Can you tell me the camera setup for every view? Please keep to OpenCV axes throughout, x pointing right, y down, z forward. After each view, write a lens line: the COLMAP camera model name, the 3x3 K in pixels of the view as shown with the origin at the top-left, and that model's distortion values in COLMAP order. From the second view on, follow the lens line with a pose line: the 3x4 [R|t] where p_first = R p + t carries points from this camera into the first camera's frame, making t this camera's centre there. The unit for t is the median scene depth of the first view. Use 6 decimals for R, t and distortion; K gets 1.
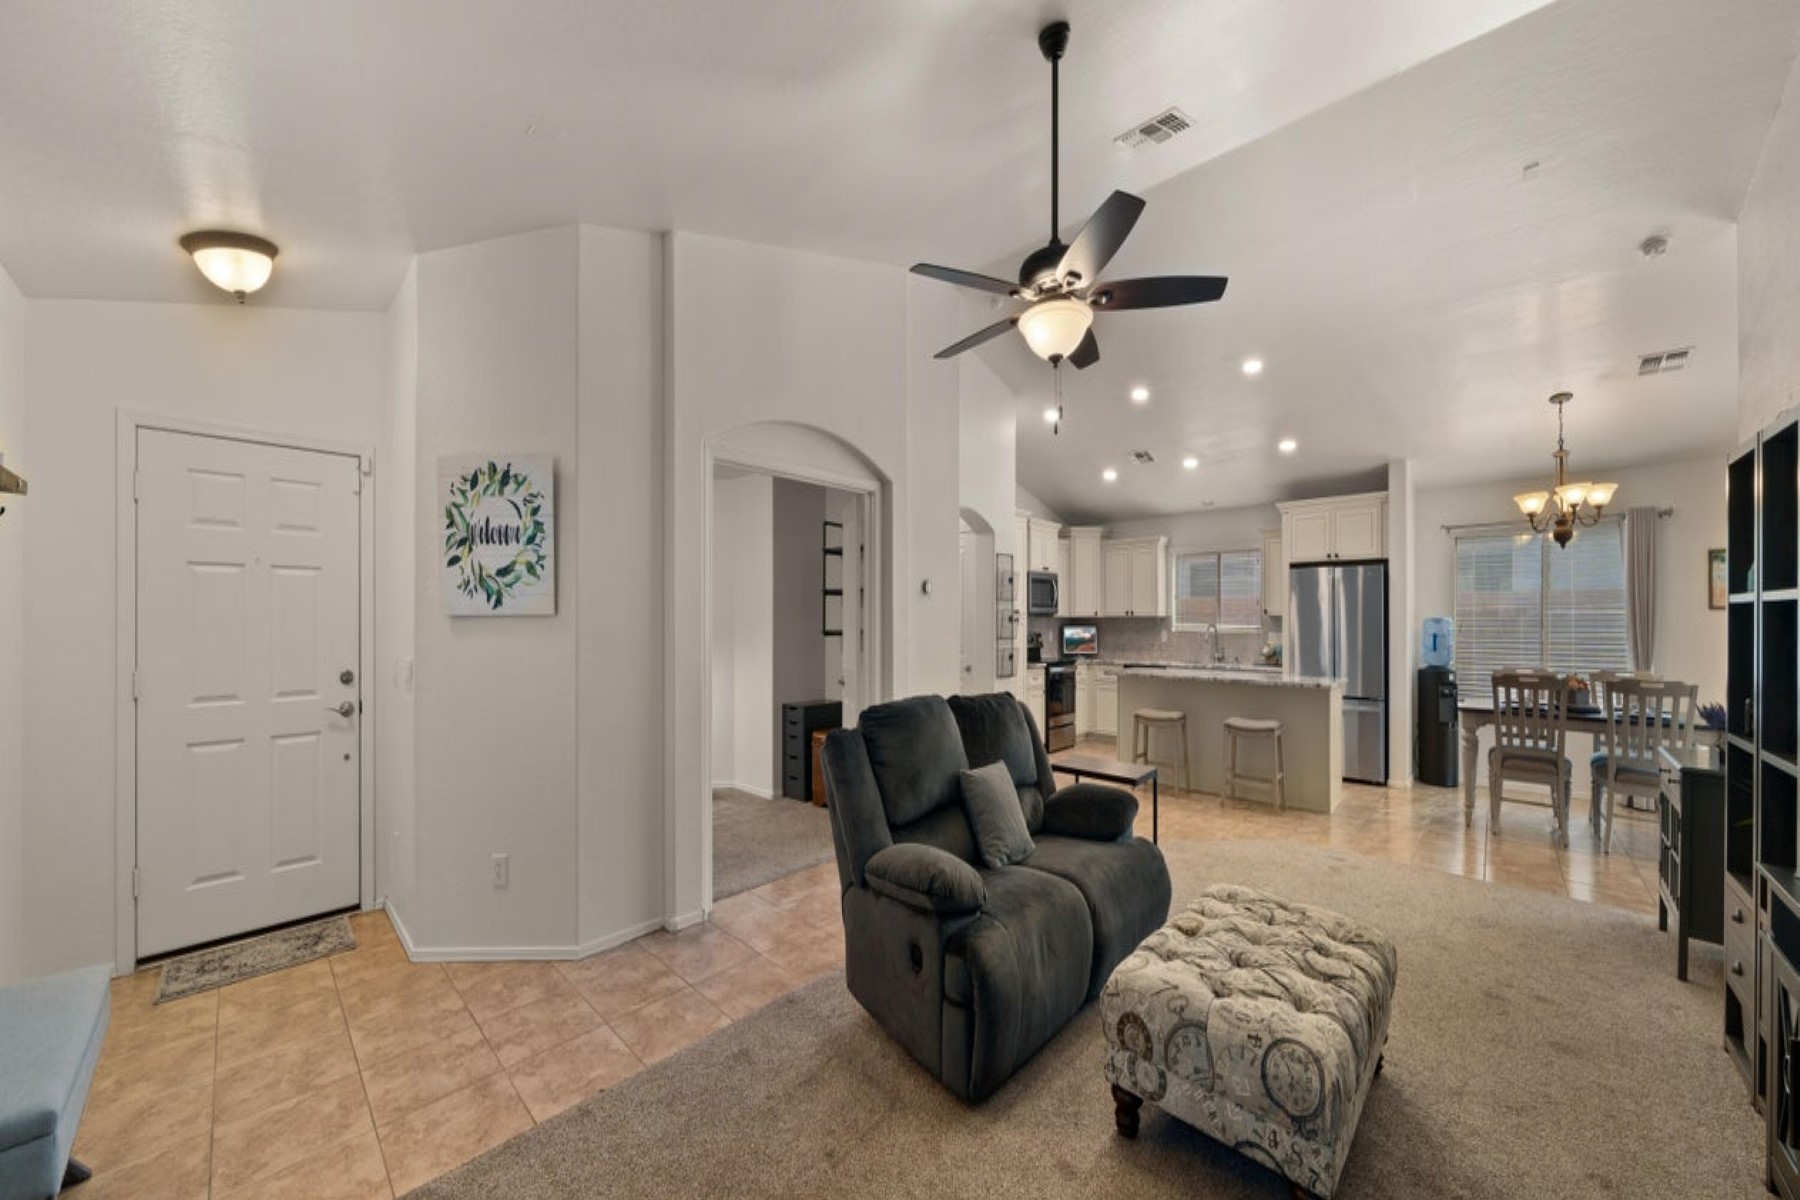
lens RADIAL K [[762.1, 0, 877.9], [0, 762.1, 619.8], [0, 0, 1]] dist [-0.001326, -0.000260]
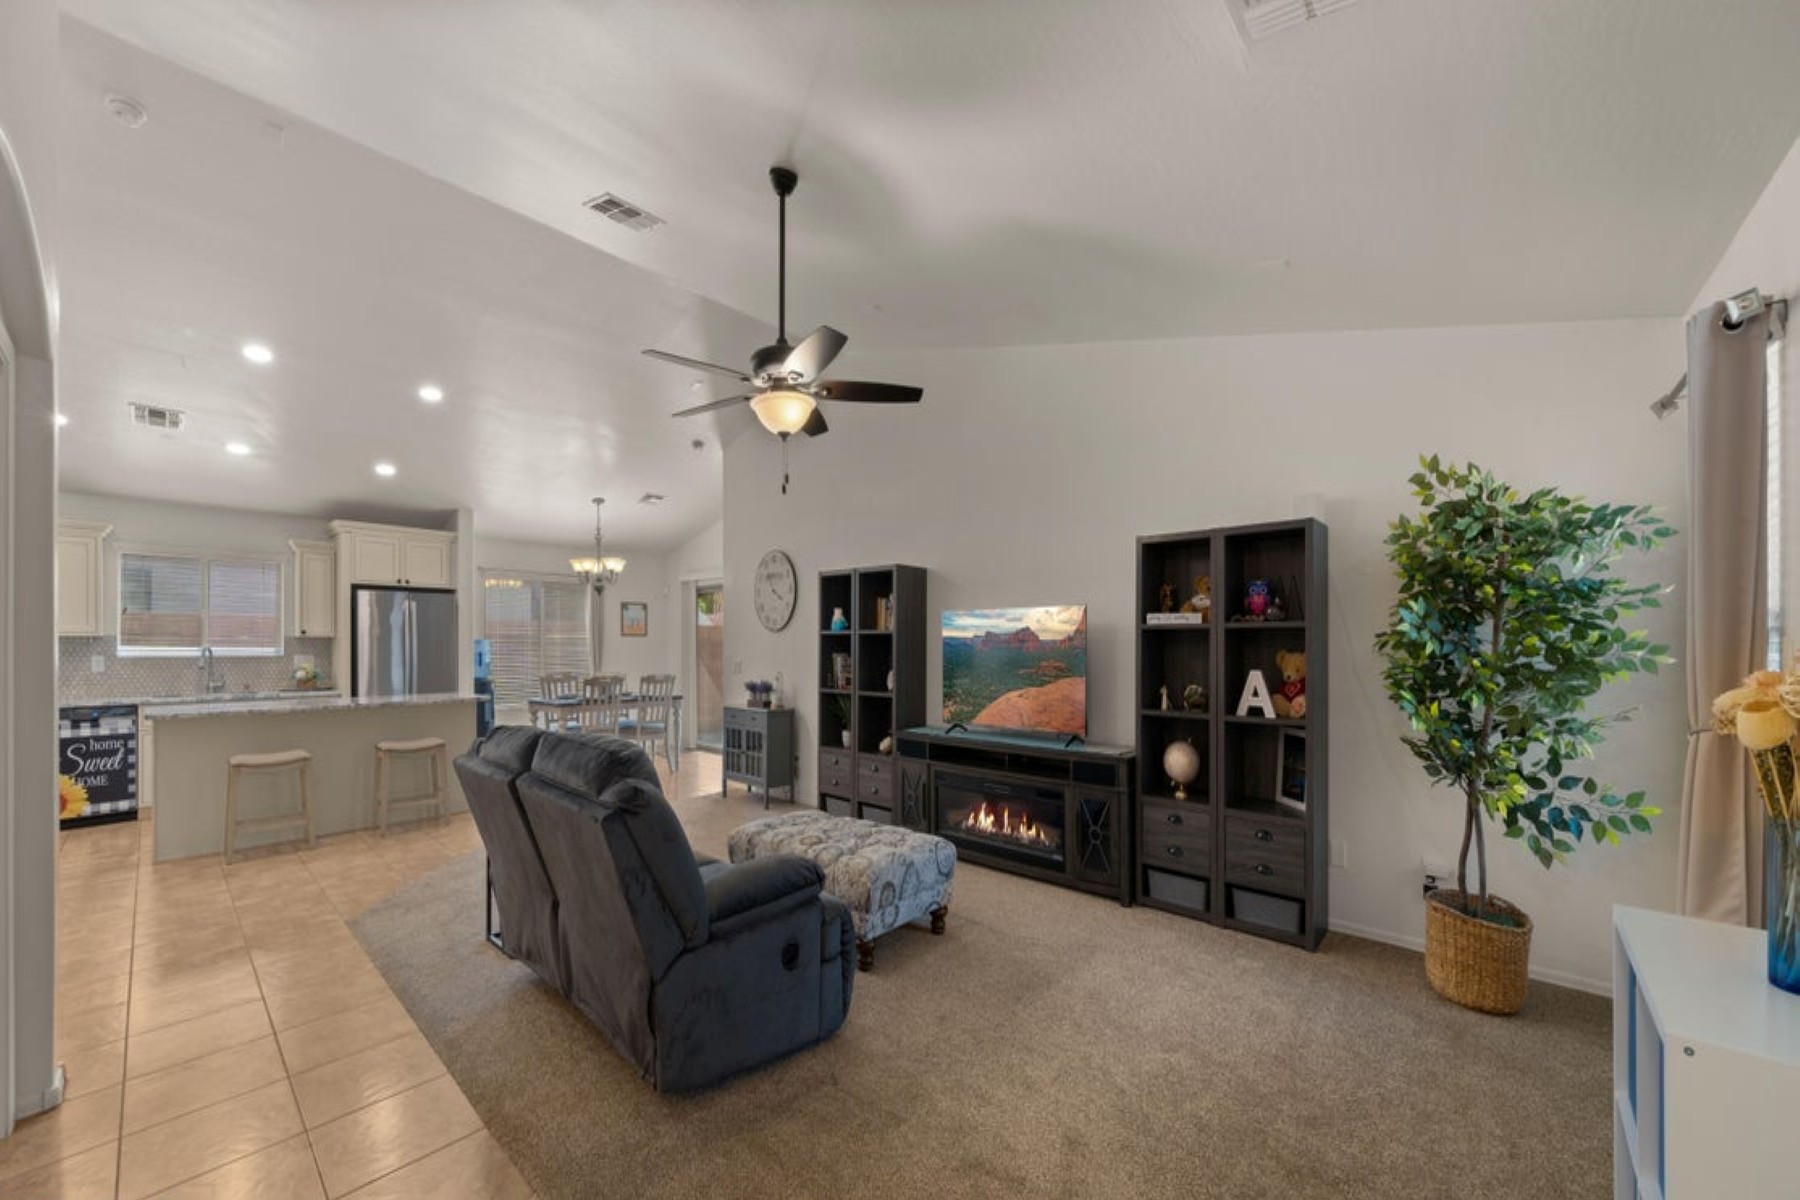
lens RADIAL K [[552.6, 0, 962.3], [0, 552.6, 641.1], [0, 0, 1]] dist [0.009412, 0.000018]
pose [[-0.099683, 0.000334, 0.995019, -0.259675], [-0.001363, 0.999999, -0.000473, -0.000714], [-0.995018, -0.001403, -0.099683, 0.286562]]
